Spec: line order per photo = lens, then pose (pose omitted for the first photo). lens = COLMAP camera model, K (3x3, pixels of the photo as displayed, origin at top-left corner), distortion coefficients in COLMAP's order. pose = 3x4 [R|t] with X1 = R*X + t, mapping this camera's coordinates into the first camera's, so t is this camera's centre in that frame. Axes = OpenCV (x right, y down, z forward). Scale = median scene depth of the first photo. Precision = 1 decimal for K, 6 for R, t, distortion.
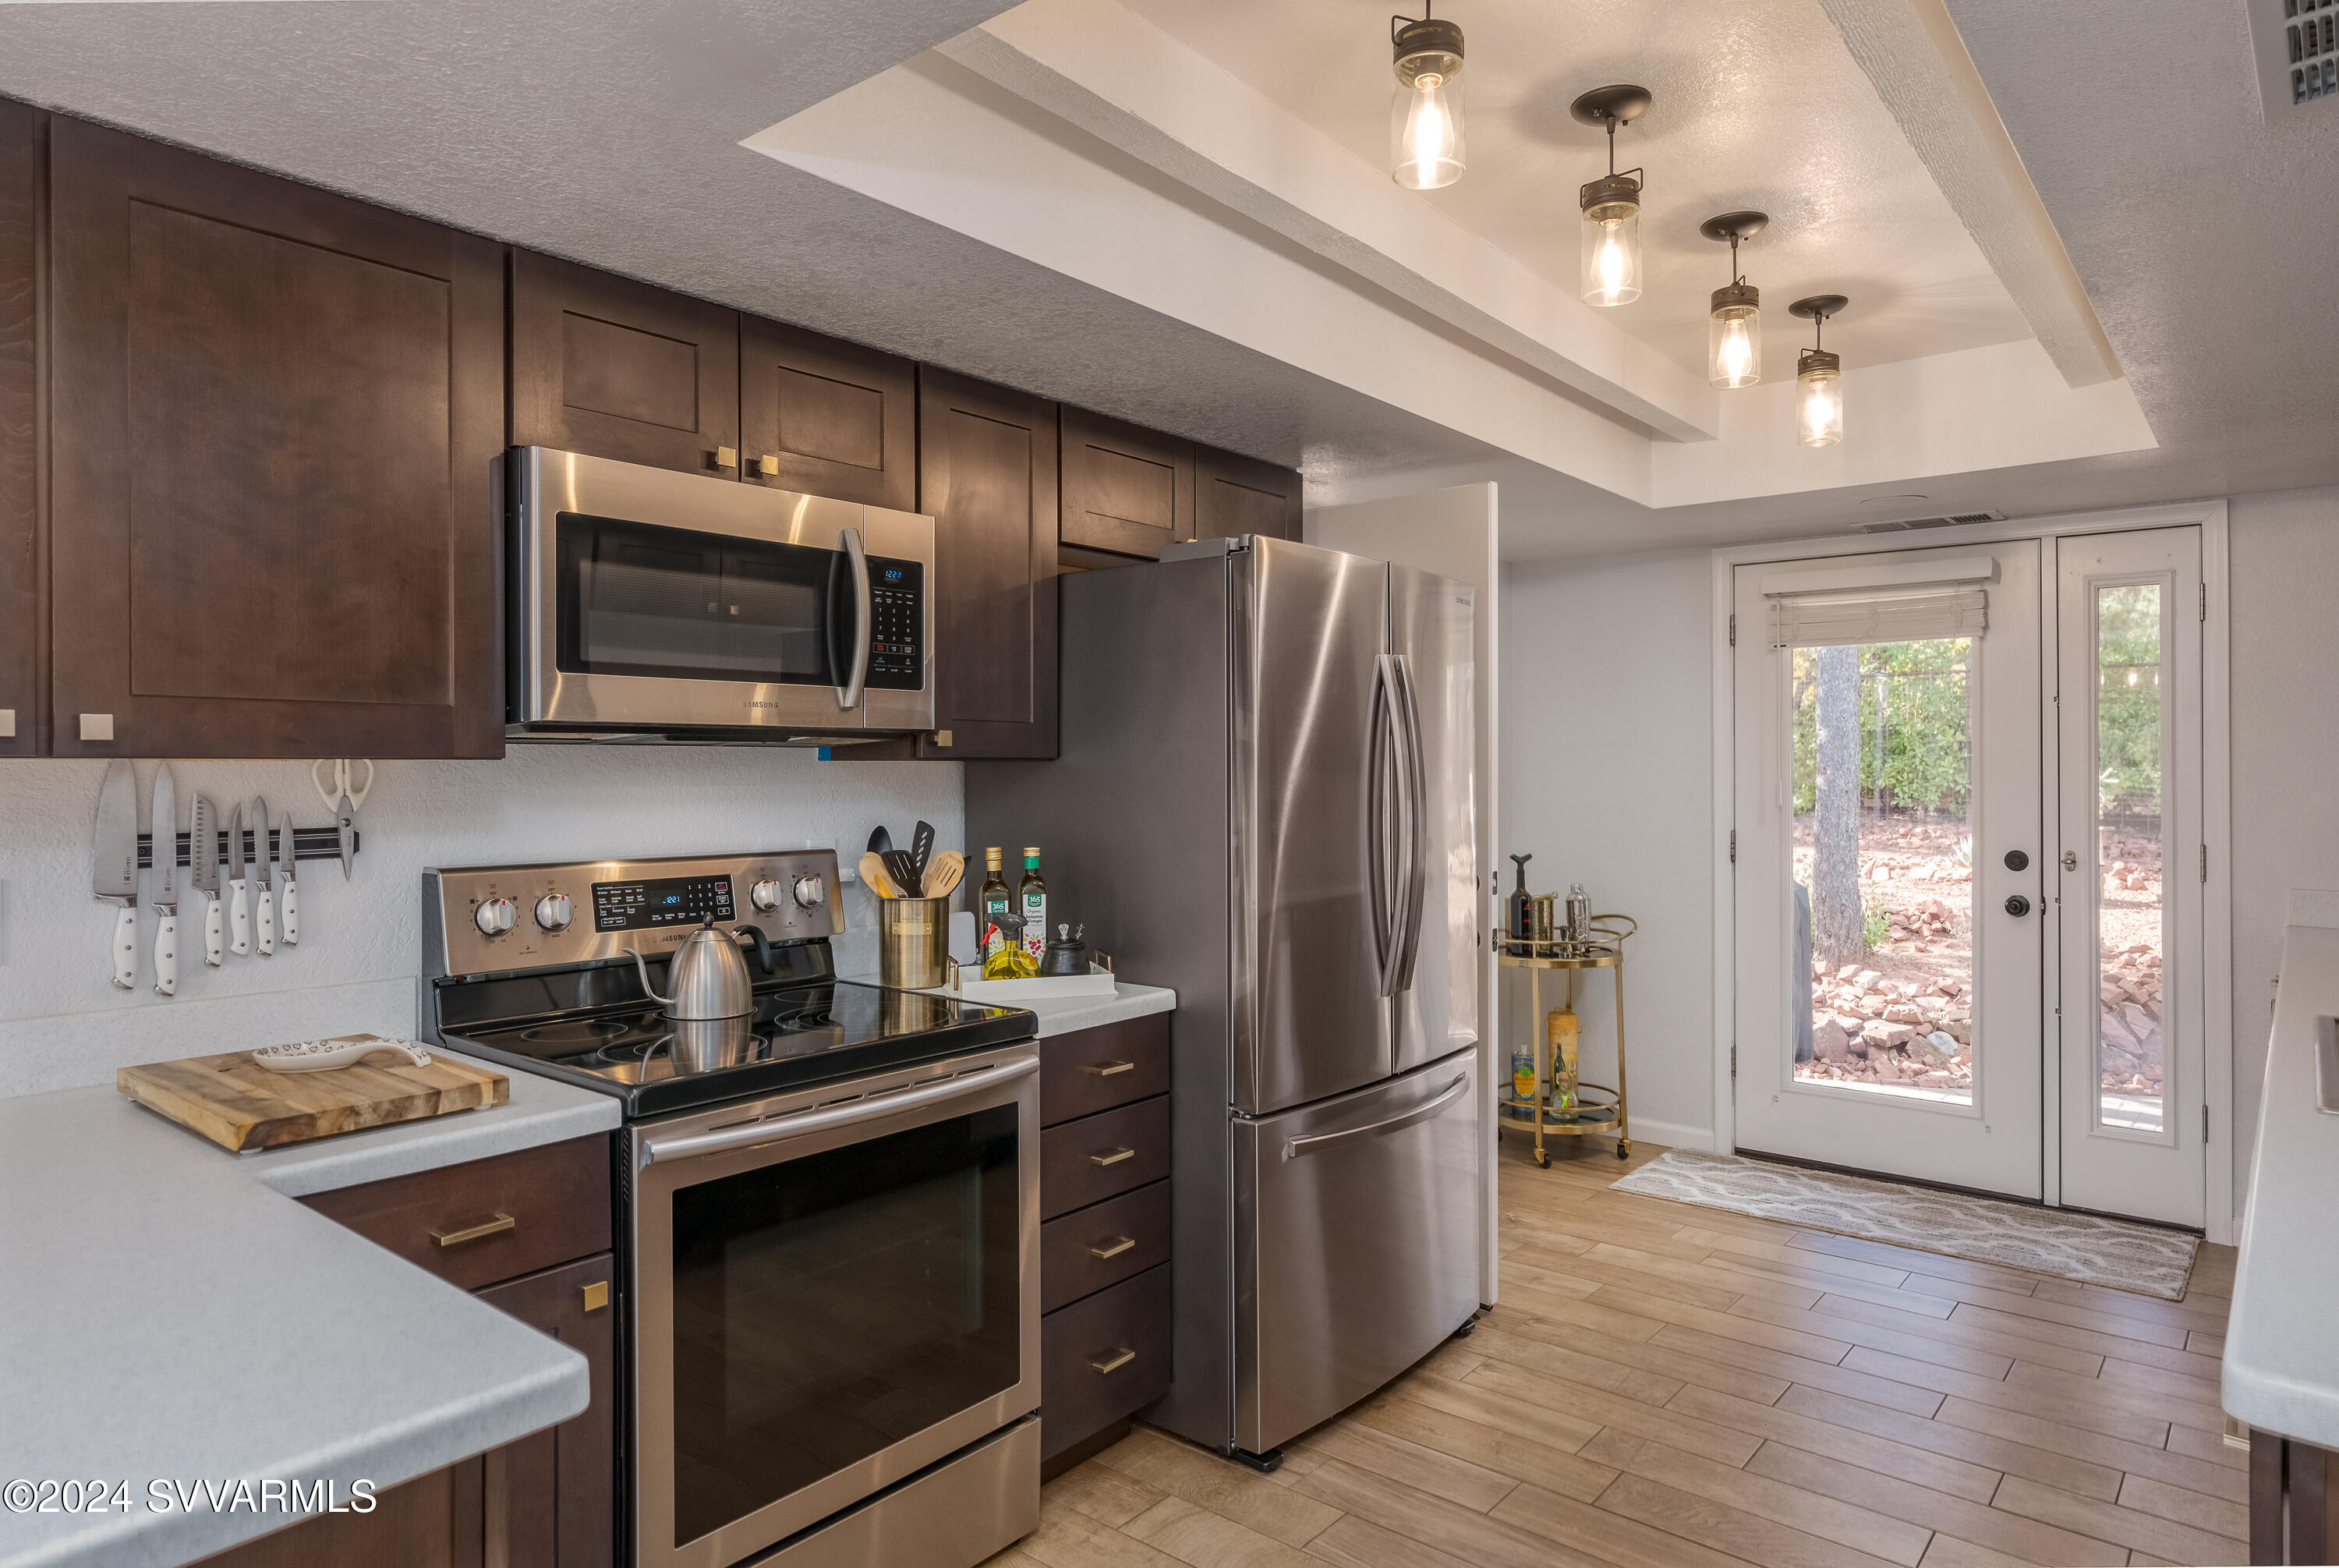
lens RADIAL K [[1385.9, 0, 1174.2], [0, 1385.9, 774.0], [0, 0, 1]] dist [0.006050, -0.004863]
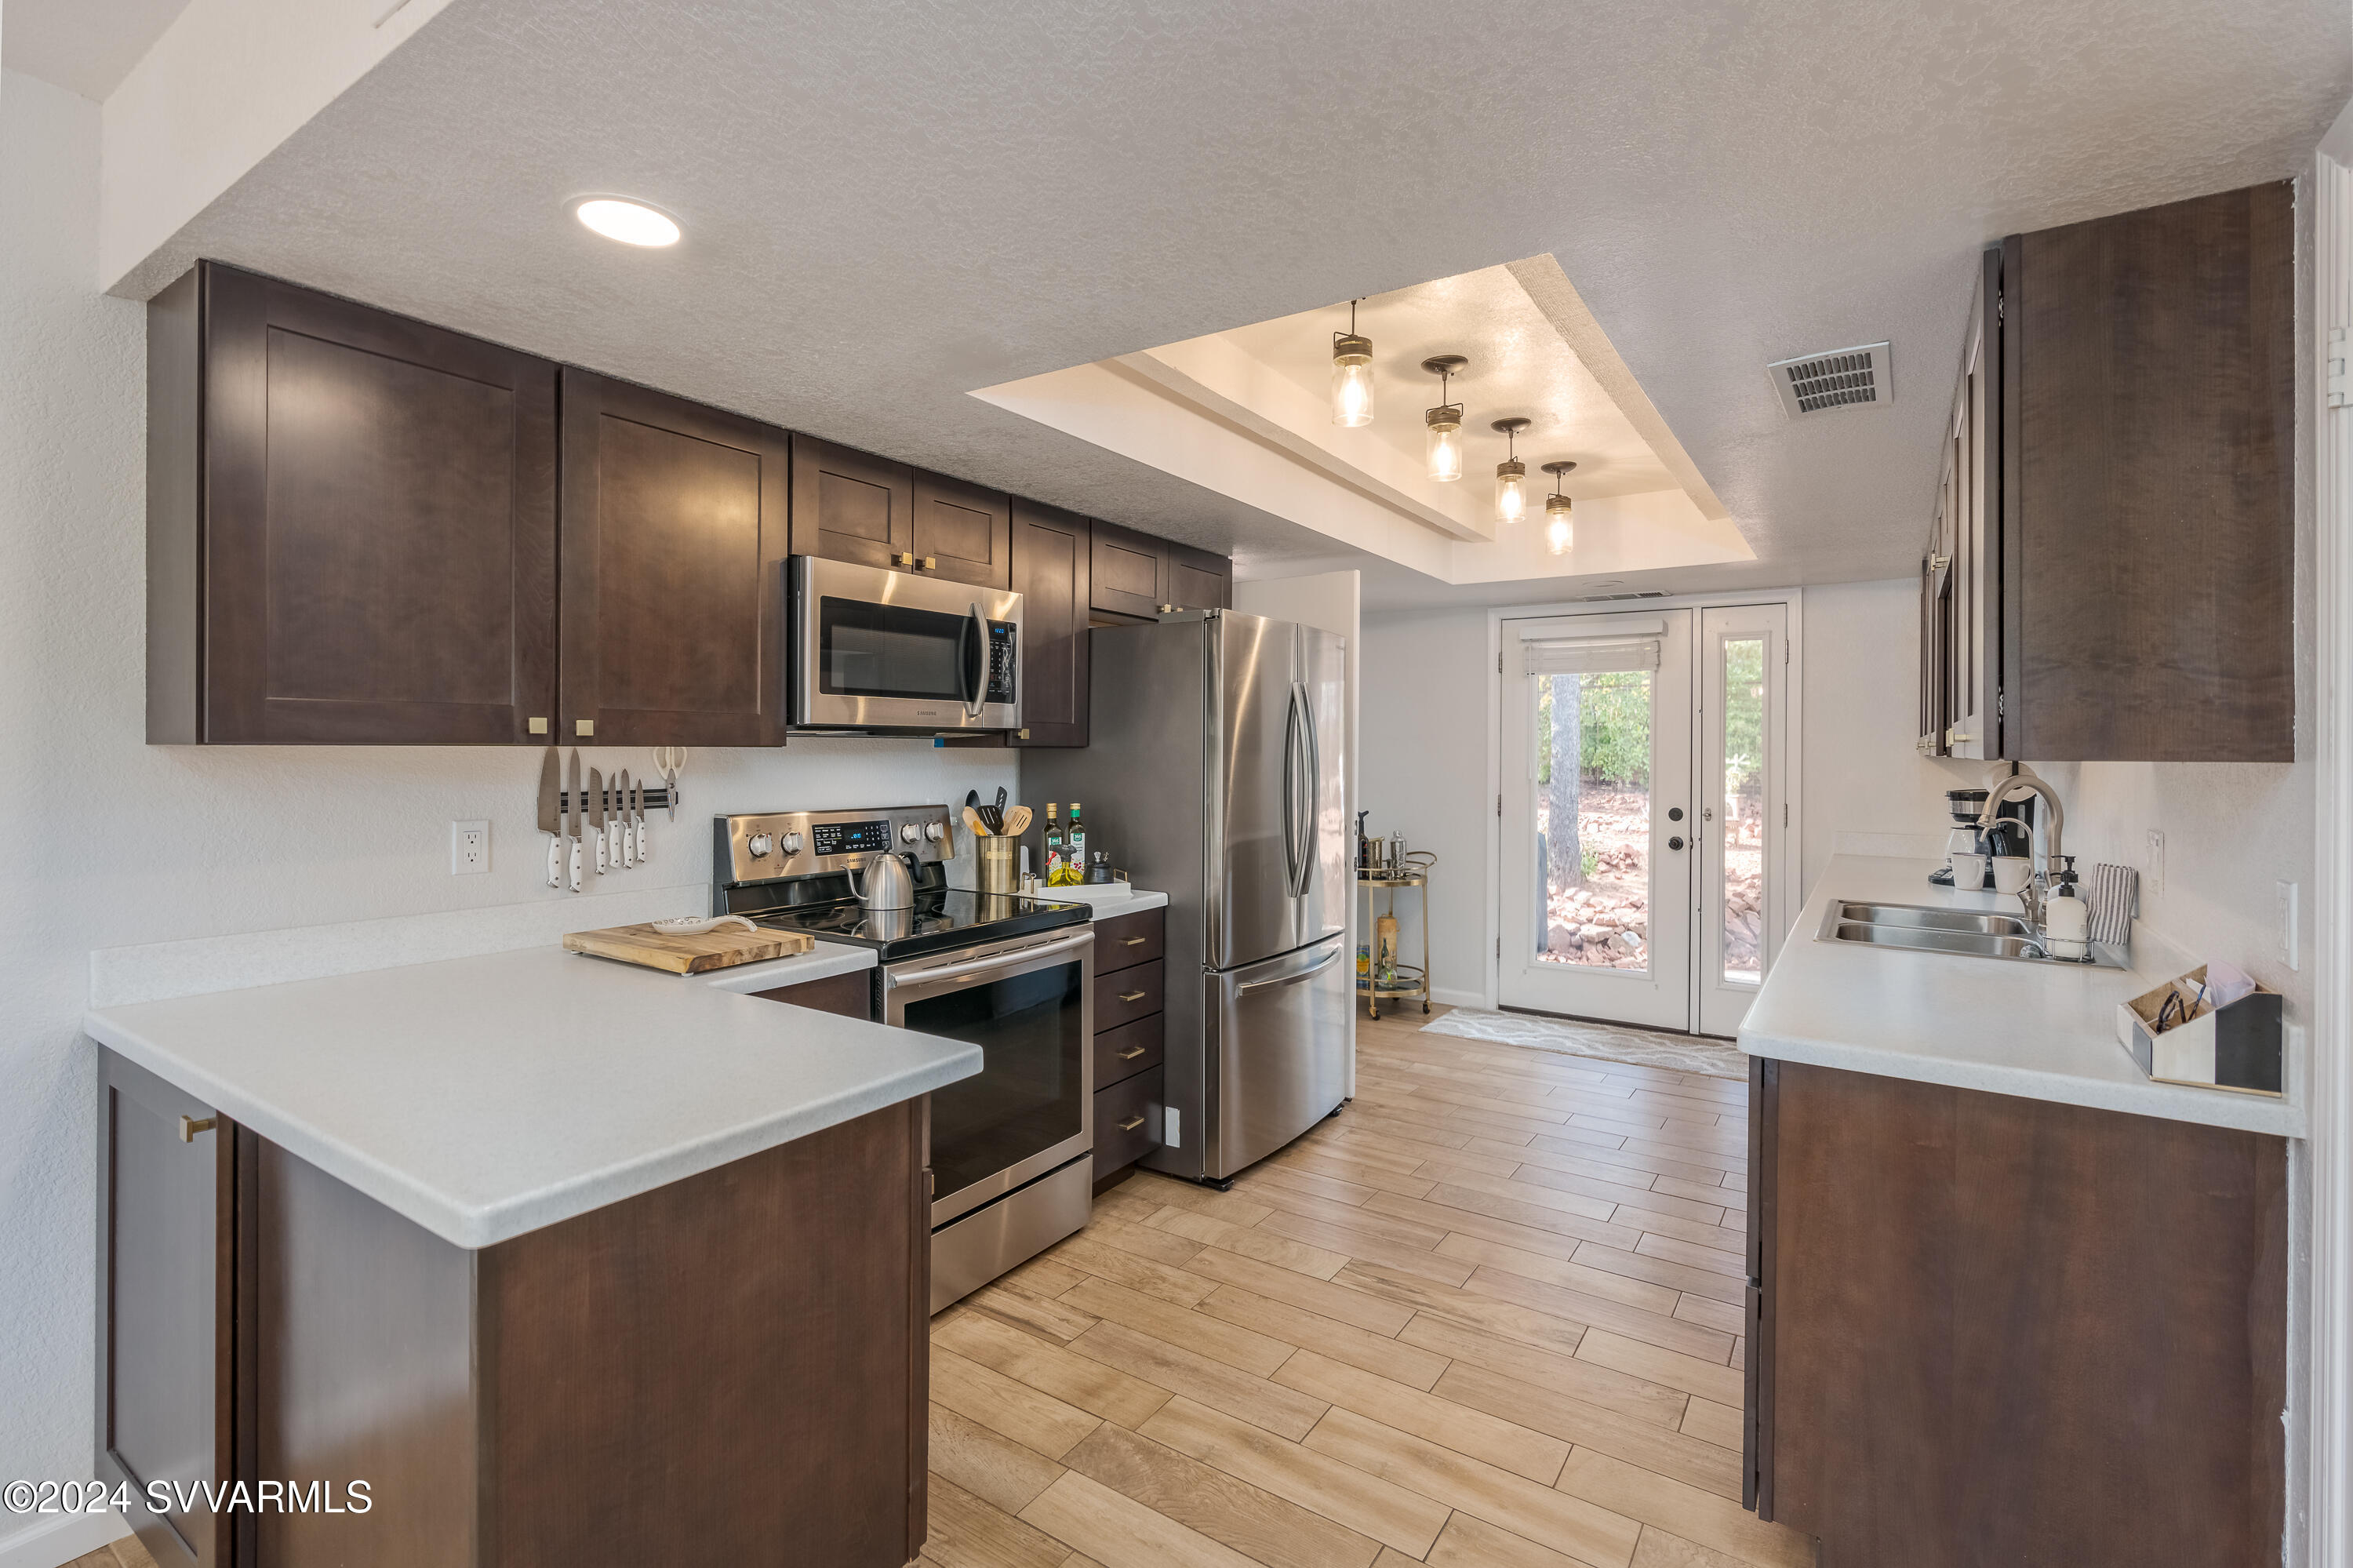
lens RADIAL K [[1080.8, 0, 1172.3], [0, 1080.8, 767.6], [0, 0, 1]] dist [-0.002688, 0.000179]
pose [[0.995050, 0.003931, 0.099300, -0.093639], [-0.005168, 0.999912, 0.012203, -0.002516], [-0.099244, -0.012656, 0.994983, -0.184004]]
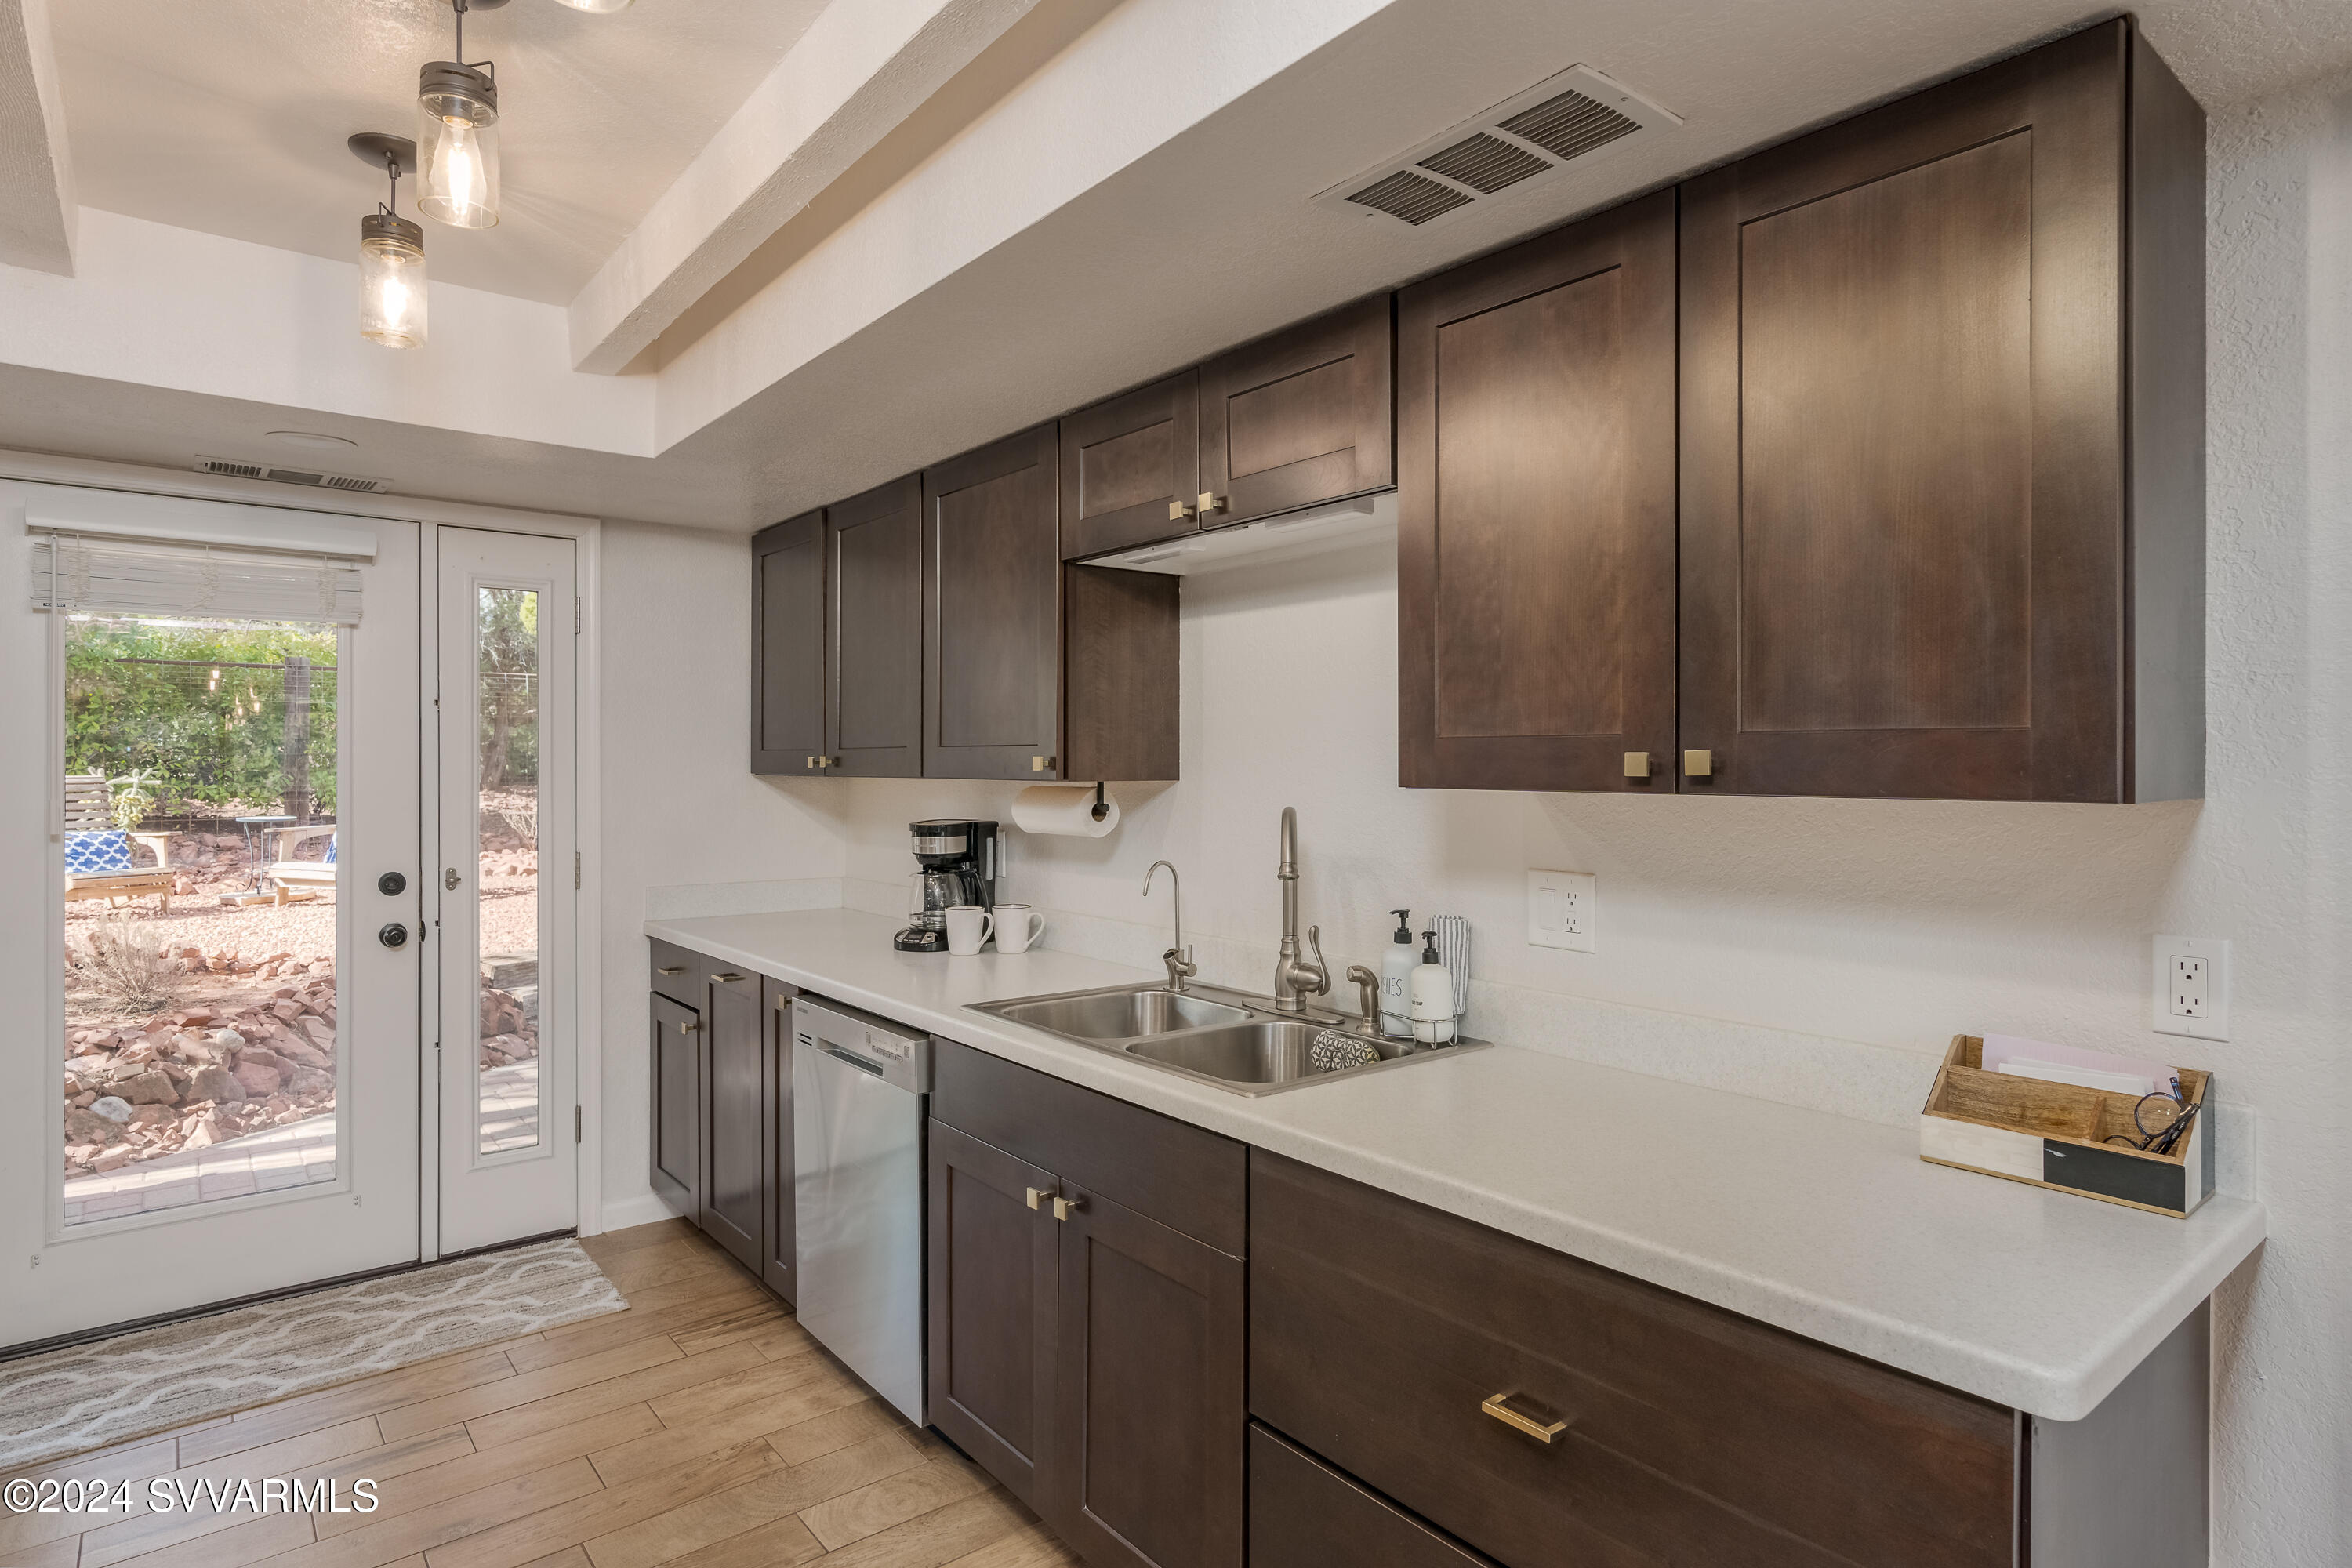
lens RADIAL K [[1267.6, 0, 1177.4], [0, 1267.6, 766.8], [0, 0, 1]] dist [0.005141, 0.001525]
pose [[0.199010, -0.004505, 0.979987, -0.099258], [0.003777, 0.999986, 0.003829, -0.015588], [-0.979990, 0.002940, 0.199024, 0.432803]]
